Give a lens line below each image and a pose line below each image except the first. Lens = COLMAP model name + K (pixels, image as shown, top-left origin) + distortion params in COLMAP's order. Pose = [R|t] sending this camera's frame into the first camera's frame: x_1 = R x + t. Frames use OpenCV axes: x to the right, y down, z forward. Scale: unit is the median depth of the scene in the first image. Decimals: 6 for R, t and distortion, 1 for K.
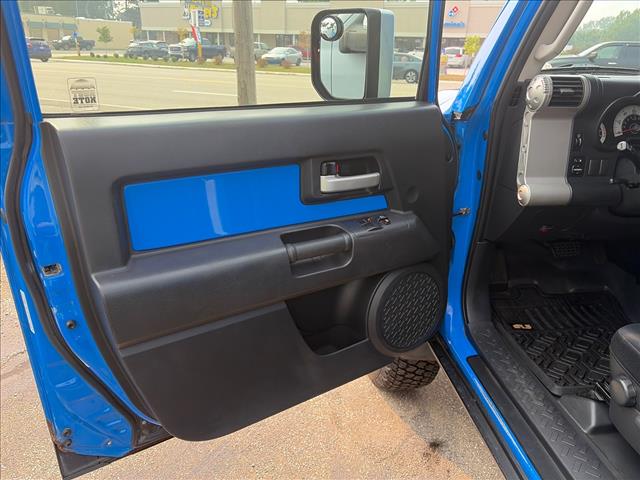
lens RADIAL K [[492.4, 0, 320.0], [0, 492.4, 240.0], [0, 0, 1]] dist [0.011996, 0.000999]
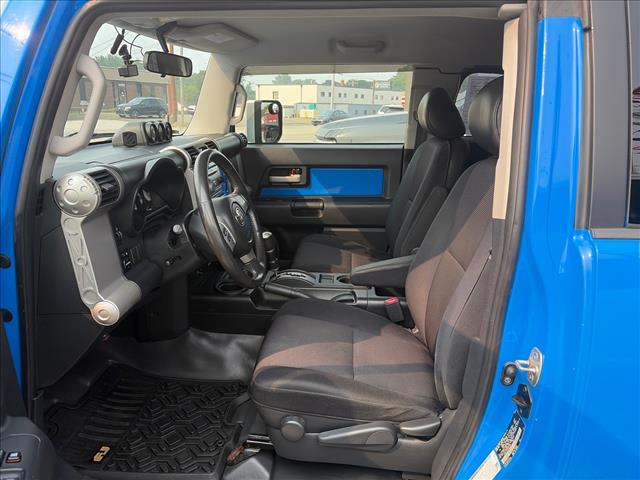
lens RADIAL K [[492.4, 0, 320.0], [0, 492.4, 240.0], [0, 0, 1]] dist [0.011996, 0.000999]
pose [[0.199448, -0.292192, 0.935331, -0.244658], [0.370074, 0.906281, 0.204203, -0.237069], [-0.907340, 0.305414, 0.288889, 0.410001]]
